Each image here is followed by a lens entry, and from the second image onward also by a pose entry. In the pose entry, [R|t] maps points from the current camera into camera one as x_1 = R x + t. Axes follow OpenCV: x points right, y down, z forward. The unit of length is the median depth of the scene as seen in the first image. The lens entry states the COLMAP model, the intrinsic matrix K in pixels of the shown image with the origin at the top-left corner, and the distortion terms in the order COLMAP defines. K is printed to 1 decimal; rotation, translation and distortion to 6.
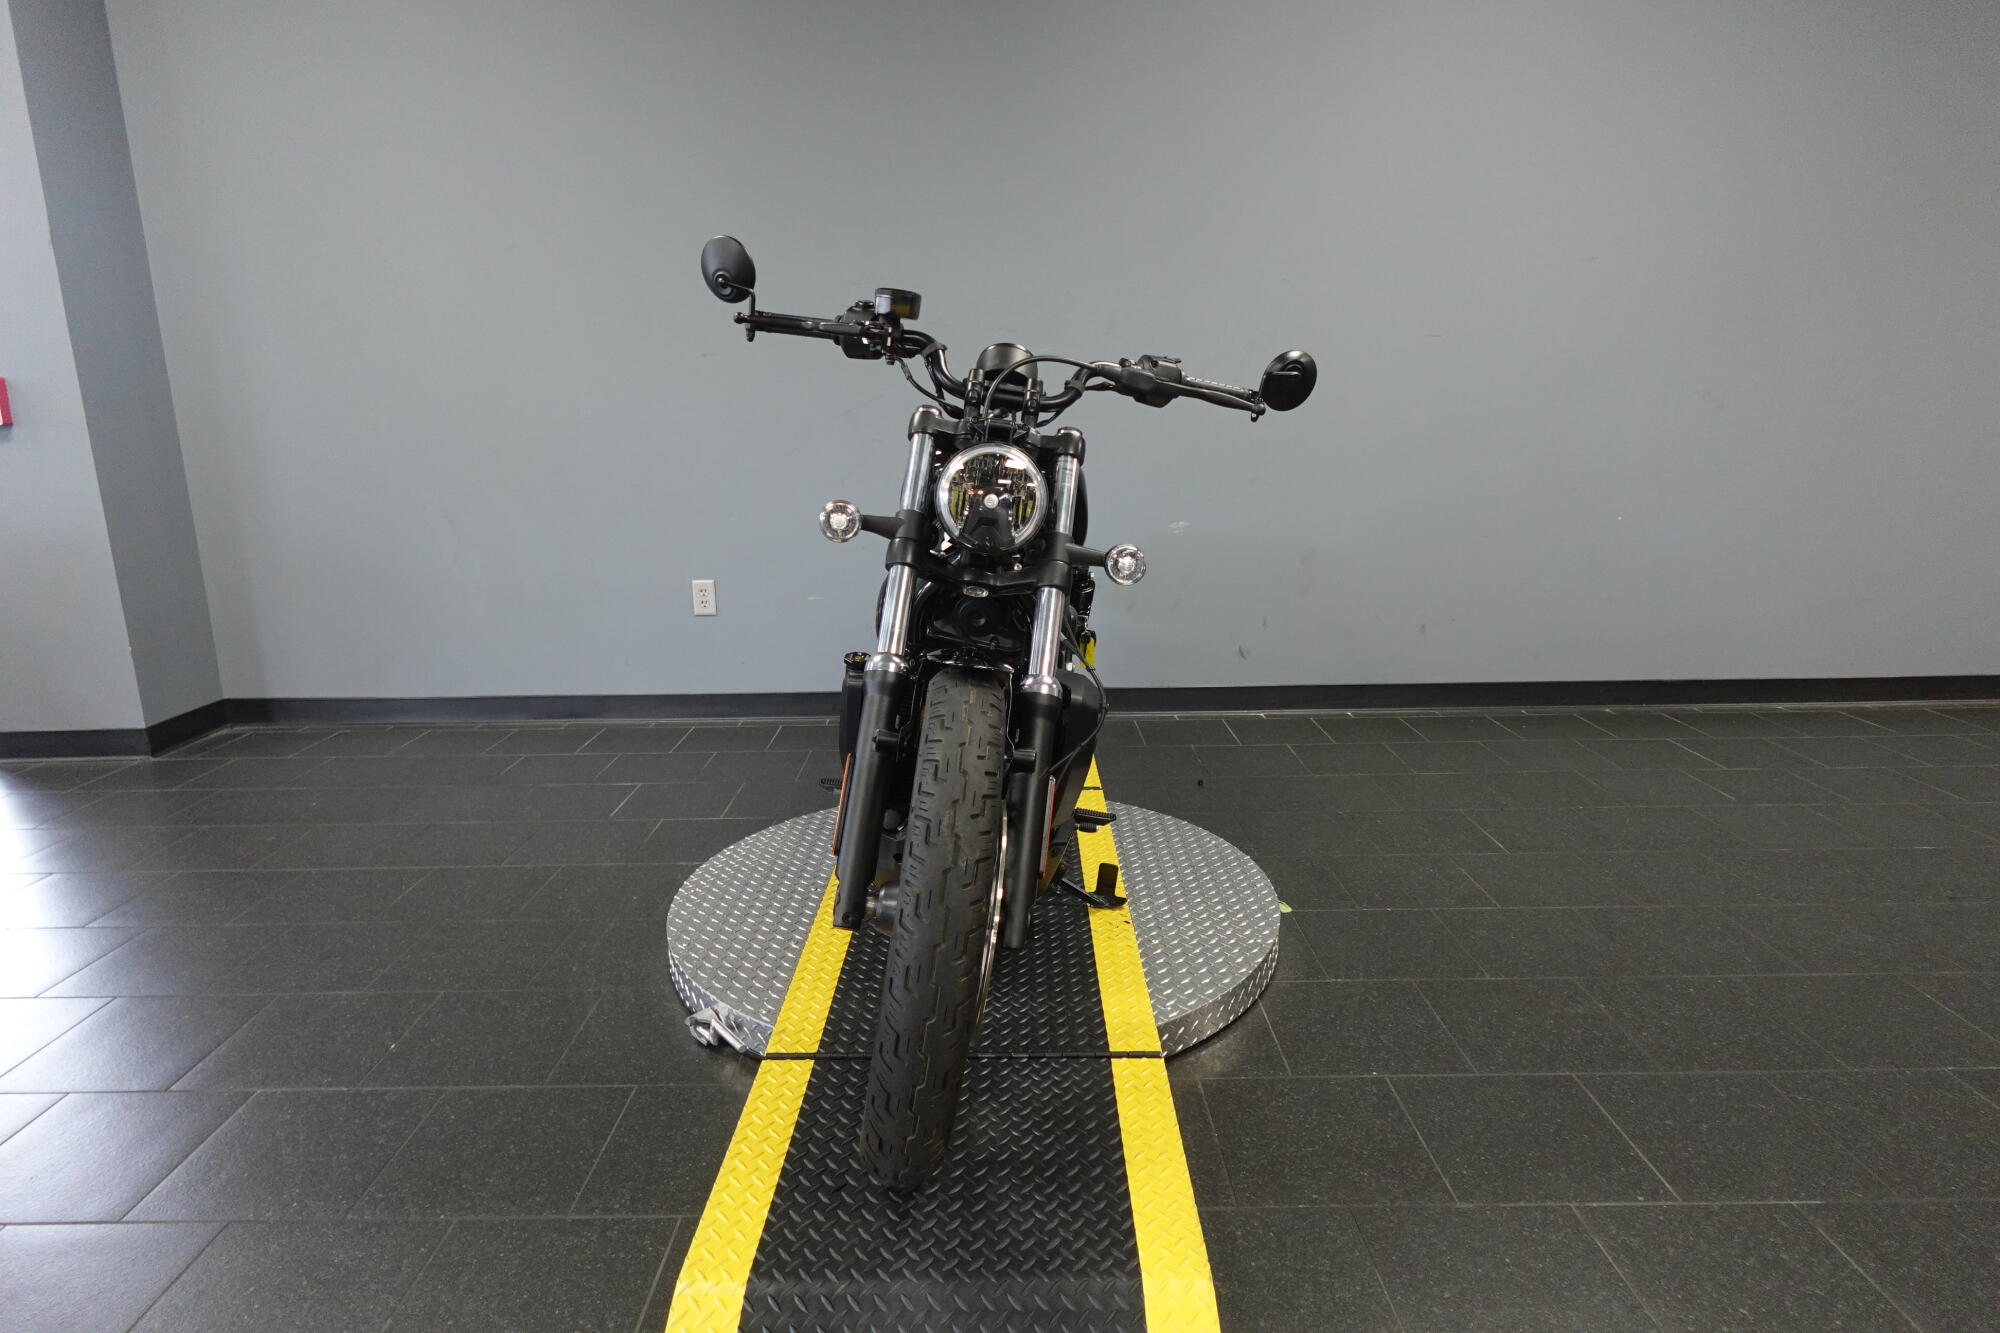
lens RADIAL K [[1130.9, 0, 1009.8], [0, 1130.9, 670.6], [0, 0, 1]] dist [0.006415, -0.003812]
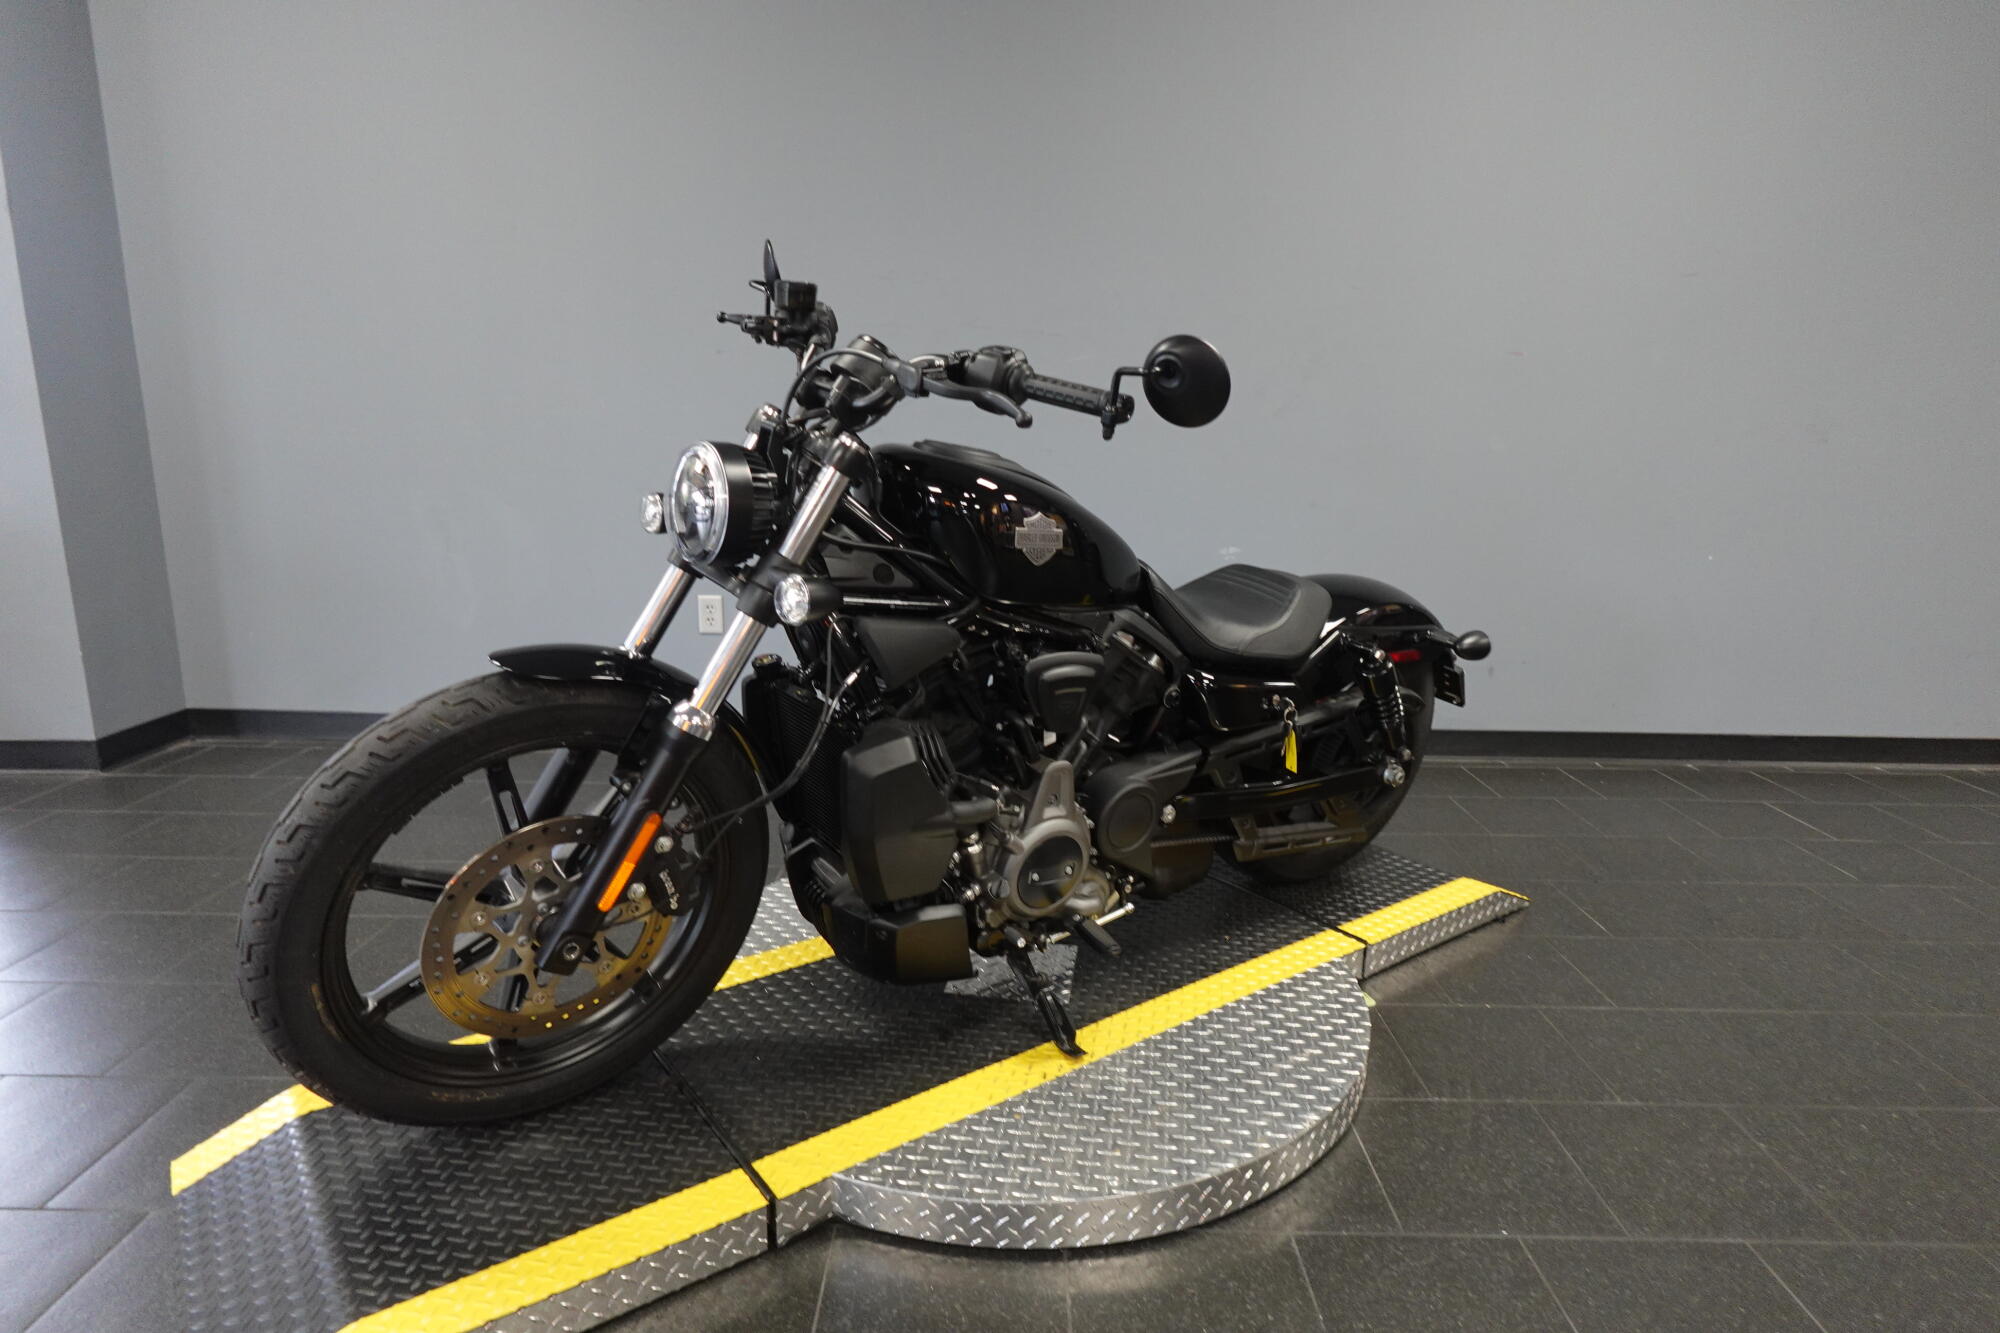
lens RADIAL K [[1130.9, 0, 1010.7], [0, 1130.9, 670.2], [0, 0, 1]] dist [0.006415, -0.003812]
pose [[0.999548, 0.029894, -0.003059, -0.040205], [-0.029927, 0.999487, -0.011399, -0.028619], [0.002717, 0.011485, 0.999930, 0.147480]]
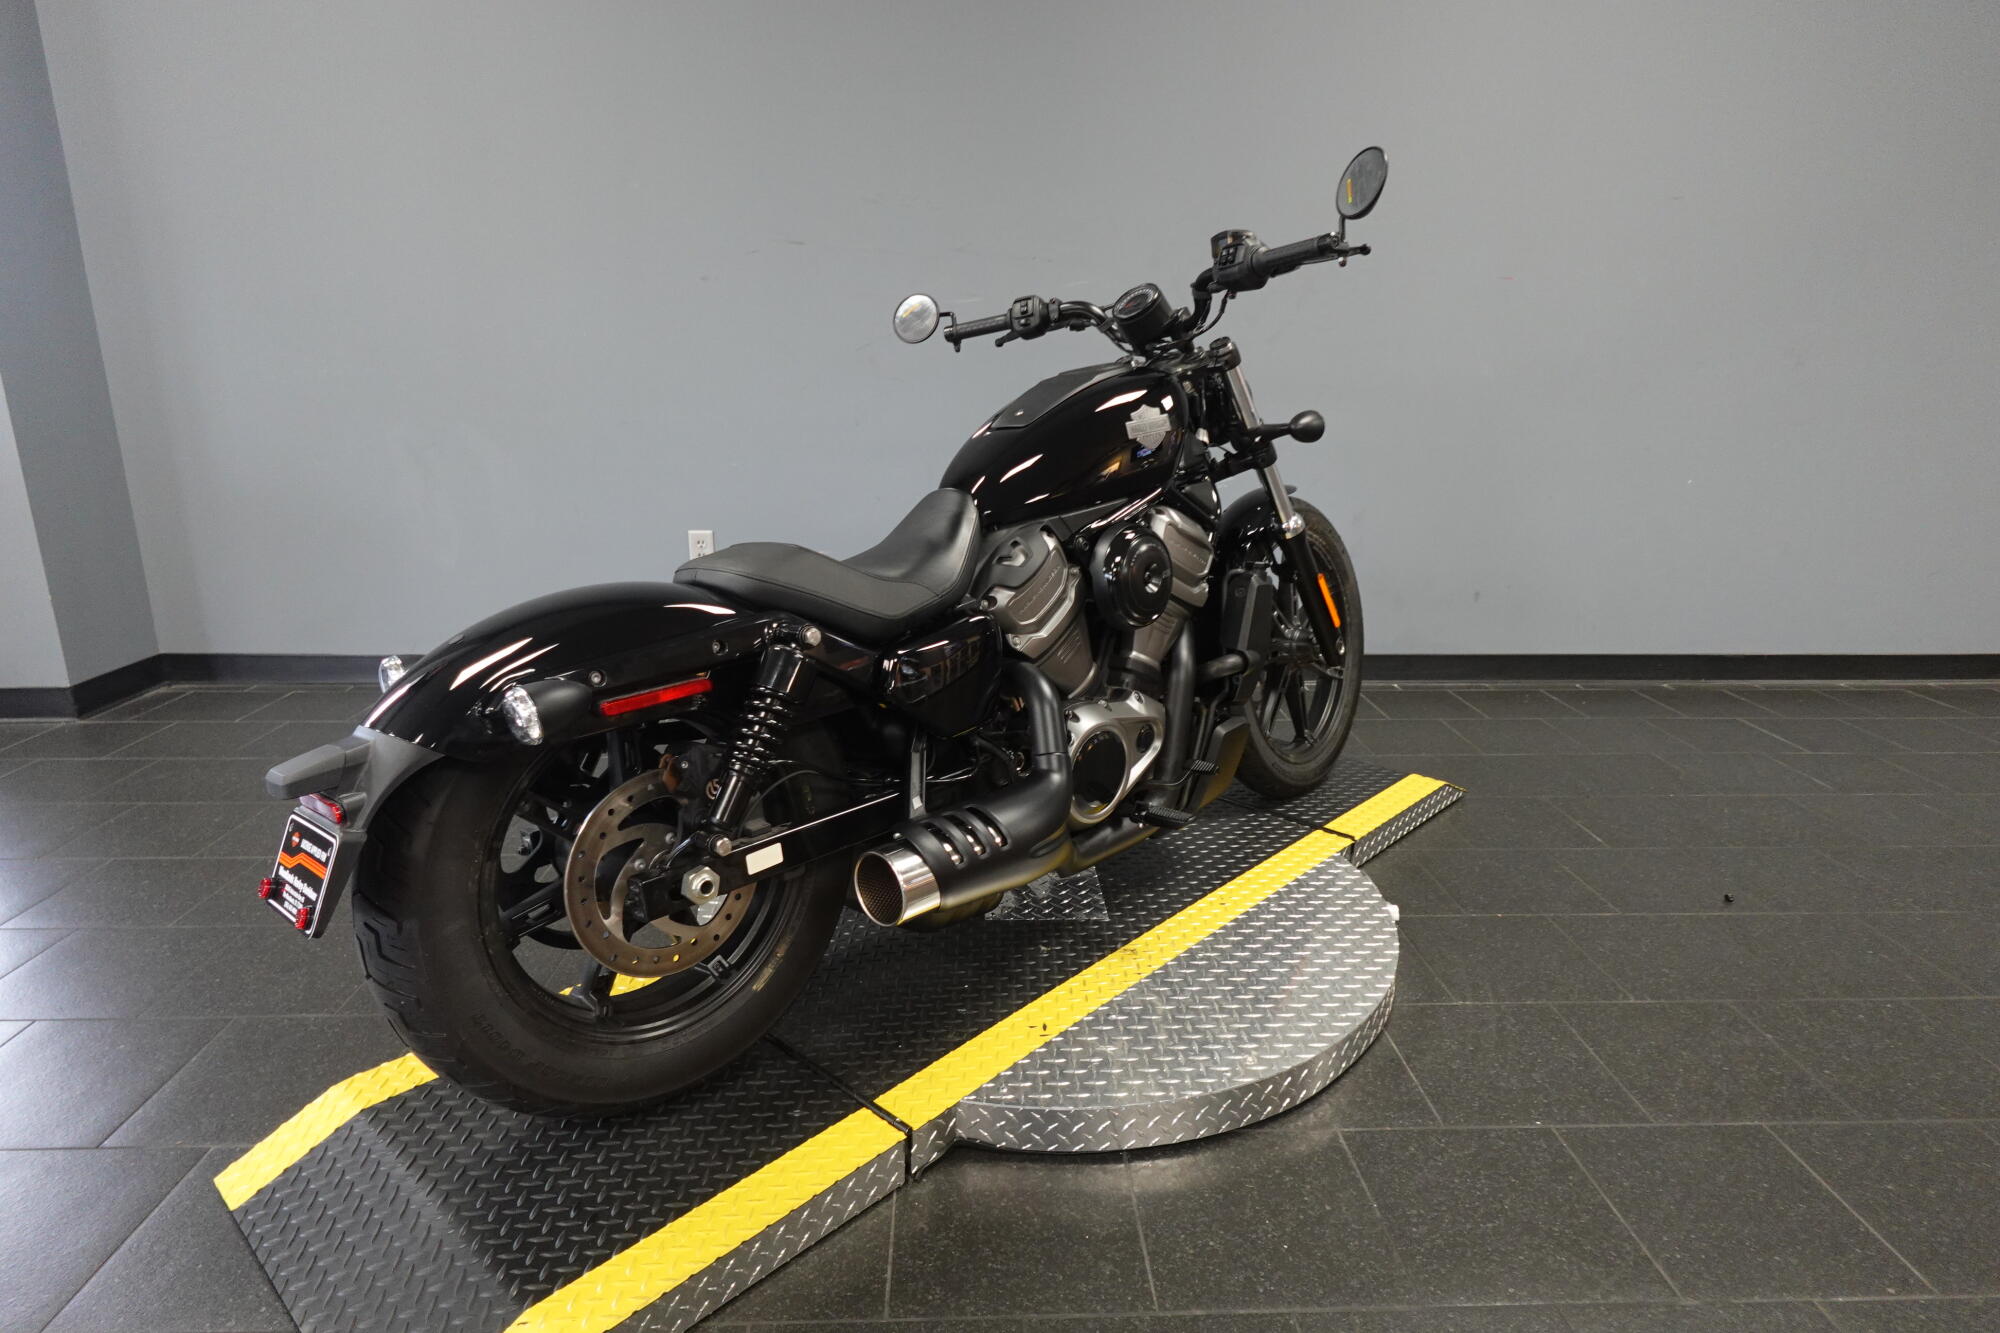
lens RADIAL K [[1130.9, 0, 1009.3], [0, 1130.9, 666.1], [0, 0, 1]] dist [0.006415, -0.003812]
pose [[0.999193, 0.013093, 0.037981, -0.102313], [-0.014537, 0.999172, 0.038003, -0.016721], [-0.037452, -0.038524, 0.998556, 0.143882]]
